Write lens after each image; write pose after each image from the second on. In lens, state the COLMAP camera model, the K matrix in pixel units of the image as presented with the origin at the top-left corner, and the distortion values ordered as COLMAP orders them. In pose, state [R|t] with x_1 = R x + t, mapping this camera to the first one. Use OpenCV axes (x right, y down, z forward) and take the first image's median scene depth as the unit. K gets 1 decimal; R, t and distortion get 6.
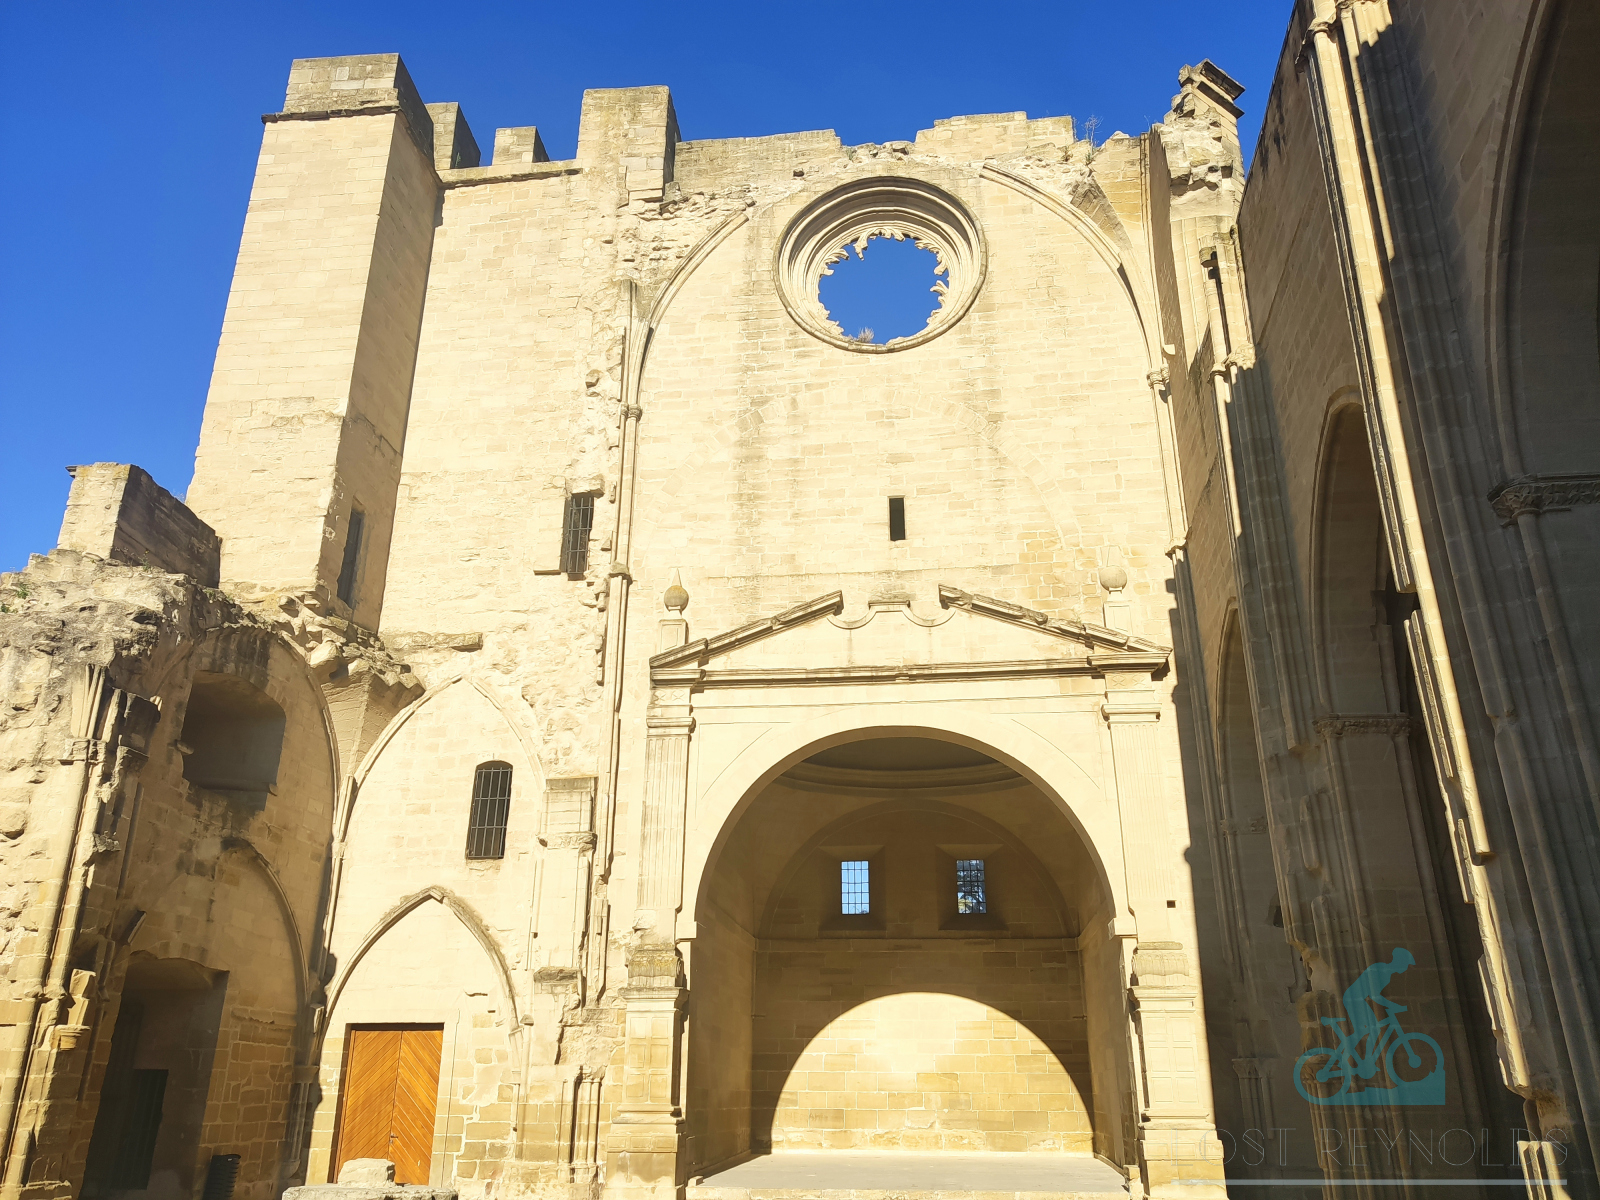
lens RADIAL K [[1226.1, 0, 798.6], [0, 1226.1, 599.4], [0, 0, 1]] dist [0.032629, -0.059100]
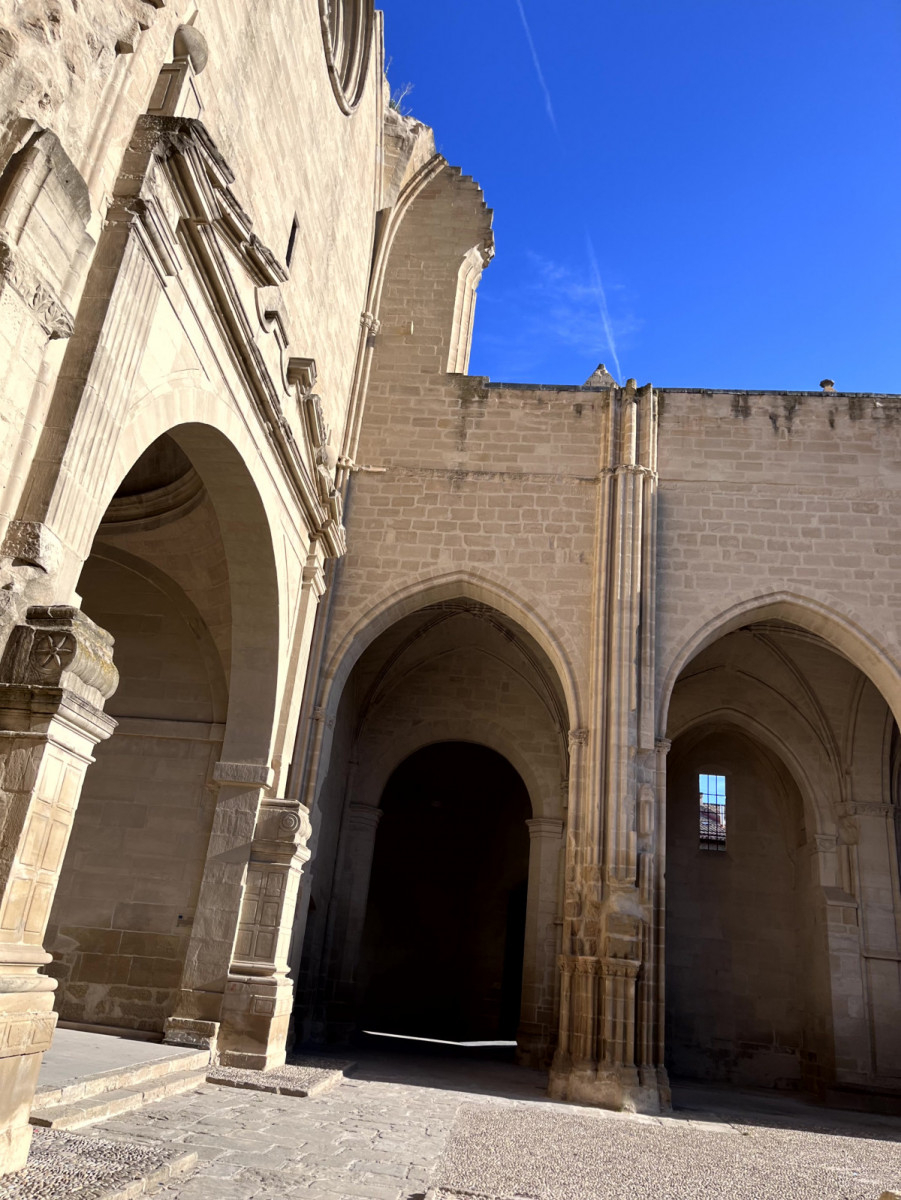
lens RADIAL K [[916.3, 0, 451.7], [0, 916.3, 607.7], [0, 0, 1]] dist [0.035453, -0.042450]
pose [[-0.082725, 0.355266, 0.931098, -0.412447], [-0.459351, 0.815539, -0.351985, 0.298232], [-0.884394, -0.456818, 0.095726, 0.742713]]
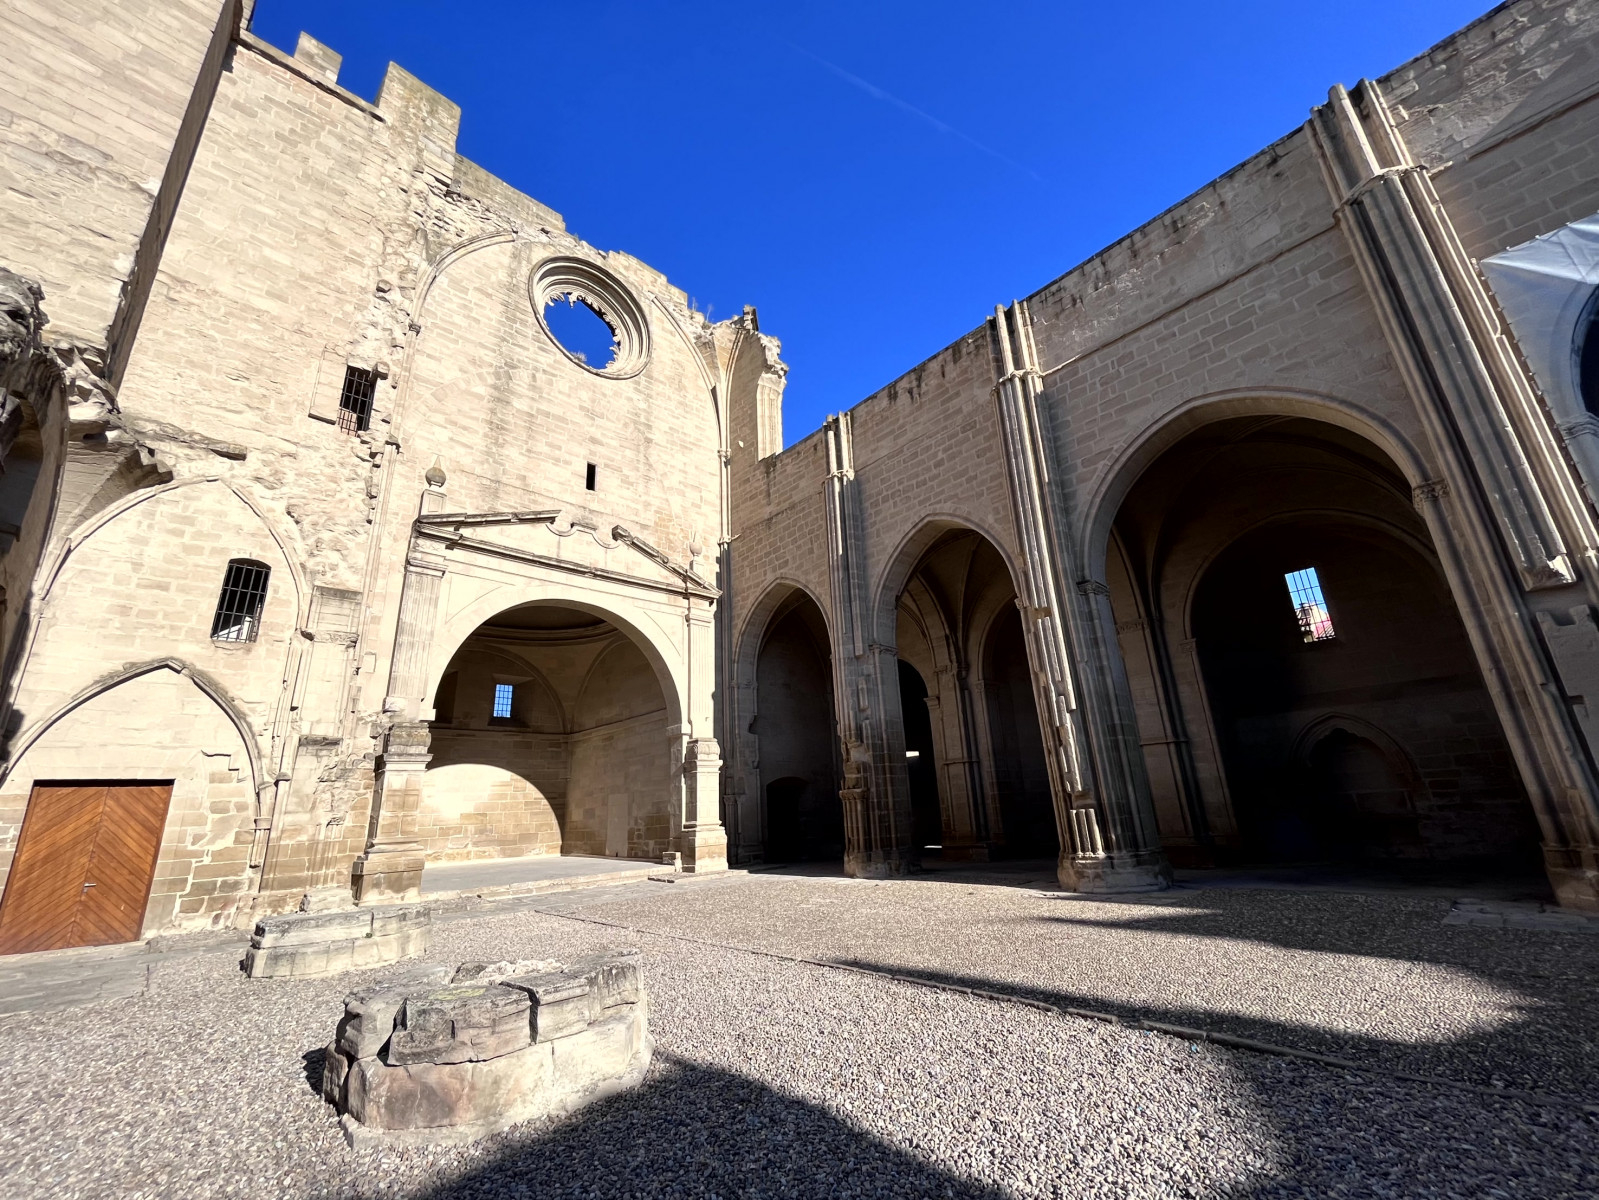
lens RADIAL K [[659.6, 0, 810.3], [0, 659.6, 598.8], [0, 0, 1]] dist [-0.011464, 0.000581]
pose [[0.615669, 0.205834, 0.760647, -0.373814], [-0.242912, 0.967849, -0.065291, 0.077406], [-0.749630, -0.144572, 0.645874, 0.194063]]
